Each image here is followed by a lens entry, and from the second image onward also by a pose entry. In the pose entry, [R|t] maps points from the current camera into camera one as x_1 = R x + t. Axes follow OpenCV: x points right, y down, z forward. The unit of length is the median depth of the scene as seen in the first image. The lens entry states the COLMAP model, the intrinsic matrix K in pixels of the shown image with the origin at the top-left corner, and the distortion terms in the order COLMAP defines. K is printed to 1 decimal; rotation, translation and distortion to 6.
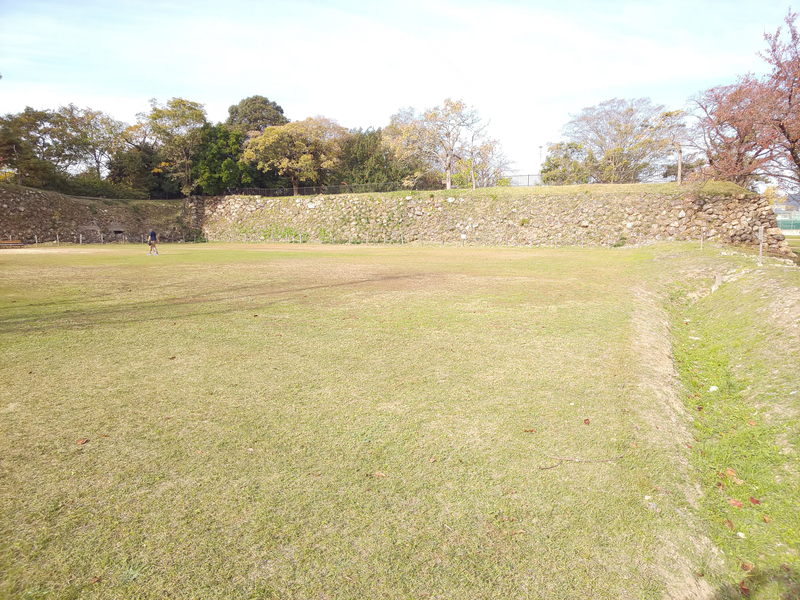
lens RADIAL K [[460.6, 0, 400.4], [0, 460.6, 304.1], [0, 0, 1]] dist [-0.024306, -0.003249]
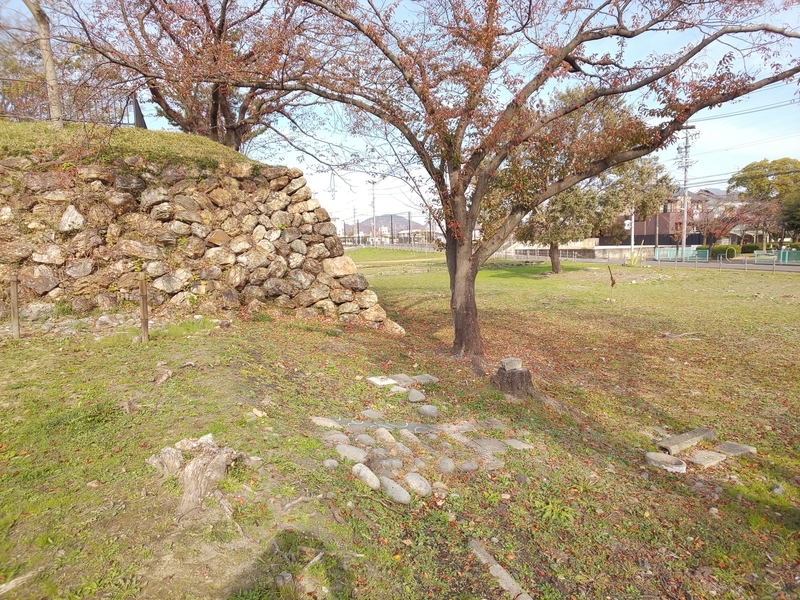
lens RADIAL K [[460.6, 0, 401.9], [0, 460.6, 302.0], [0, 0, 1]] dist [-0.024306, -0.003249]
pose [[0.525100, -0.085227, 0.846762, 0.504361], [0.175052, 0.984514, -0.009463, -0.113575], [-0.832843, 0.153196, 0.531887, 0.717861]]
